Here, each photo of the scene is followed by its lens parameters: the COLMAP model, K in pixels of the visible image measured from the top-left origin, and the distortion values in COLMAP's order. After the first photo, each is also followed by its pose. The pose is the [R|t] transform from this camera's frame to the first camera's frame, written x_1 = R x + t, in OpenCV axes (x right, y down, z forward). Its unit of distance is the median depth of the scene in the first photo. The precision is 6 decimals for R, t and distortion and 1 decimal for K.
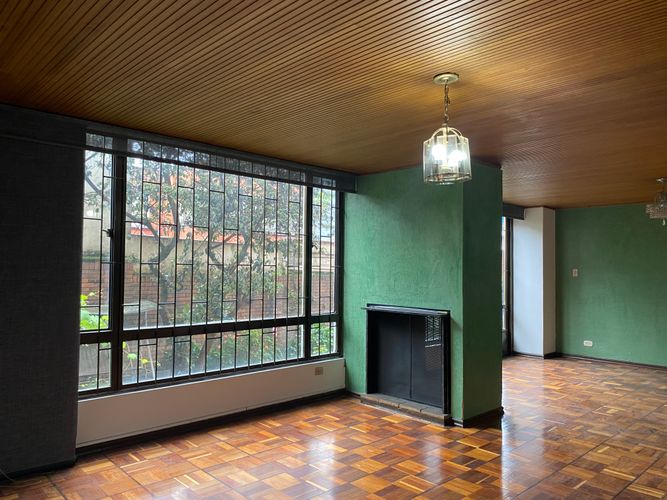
lens RADIAL K [[508.2, 0, 328.3], [0, 508.2, 249.4], [0, 0, 1]] dist [0.021518, -0.027270]
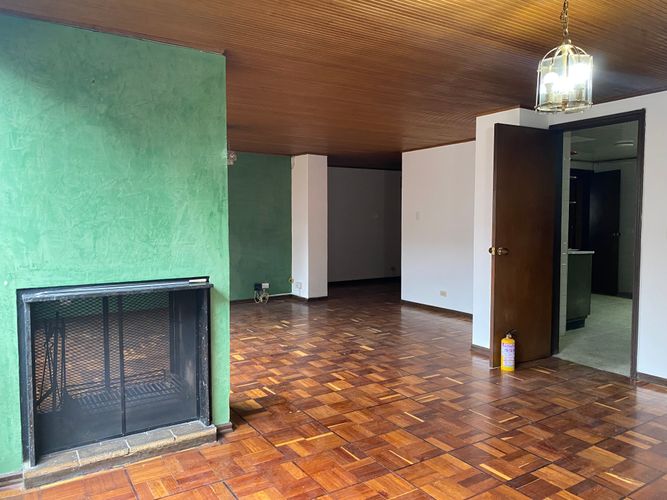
lens RADIAL K [[508.2, 0, 337.2], [0, 508.2, 247.6], [0, 0, 1]] dist [0.021518, -0.027270]
pose [[0.173941, -0.080275, 0.981479, -0.428199], [-0.038294, 0.995367, 0.088197, 0.016079], [-0.984011, -0.052926, 0.170061, 0.769960]]
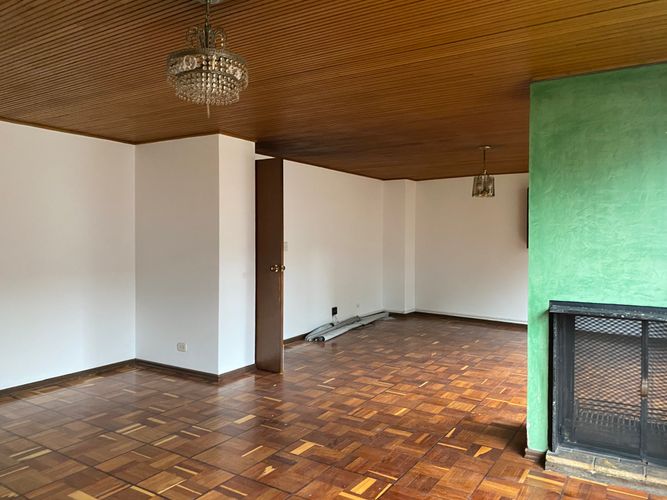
lens RADIAL K [[508.2, 0, 335.9], [0, 508.2, 251.0], [0, 0, 1]] dist [0.021518, -0.027270]
pose [[-0.963600, -0.018563, -0.266703, 0.873318], [-0.015986, 0.999802, -0.011832, 0.078064], [0.266870, -0.007137, -0.963706, 1.810505]]
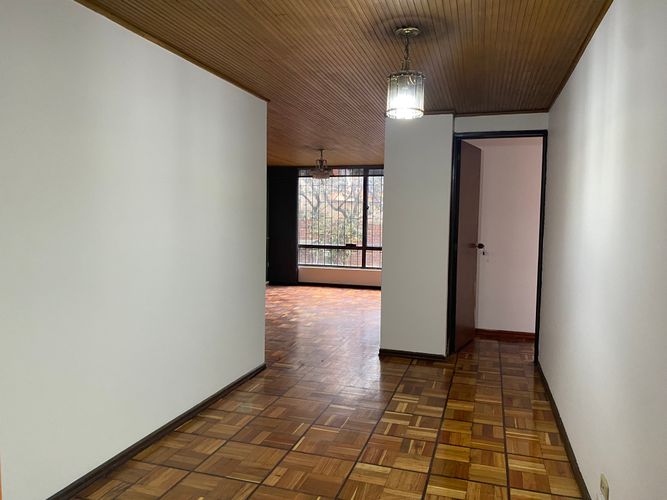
lens RADIAL K [[508.2, 0, 332.2], [0, 508.2, 250.4], [0, 0, 1]] dist [0.021518, -0.027270]
pose [[0.503271, 0.052131, -0.862555, 2.971259], [0.024869, 0.996891, 0.074760, 0.029799], [0.863771, -0.059075, 0.500410, 0.129385]]
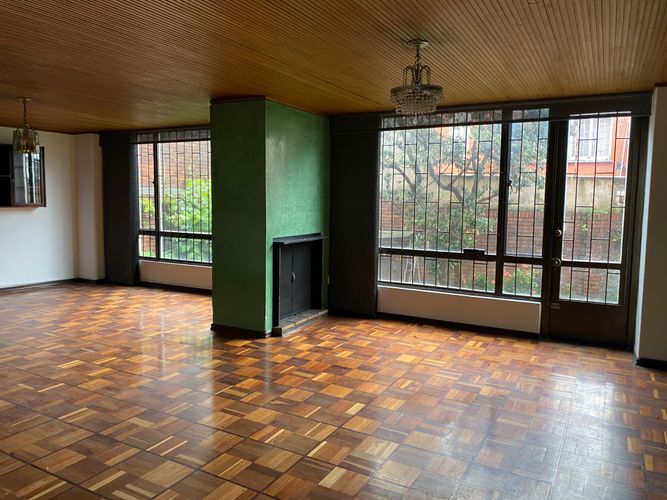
lens RADIAL K [[508.2, 0, 325.8], [0, 508.2, 237.6], [0, 0, 1]] dist [0.021518, -0.027270]
pose [[0.304112, 0.068095, -0.950200, 1.569187], [0.025760, 0.996489, 0.079657, 0.039372], [0.952288, -0.048702, 0.301290, 0.943092]]
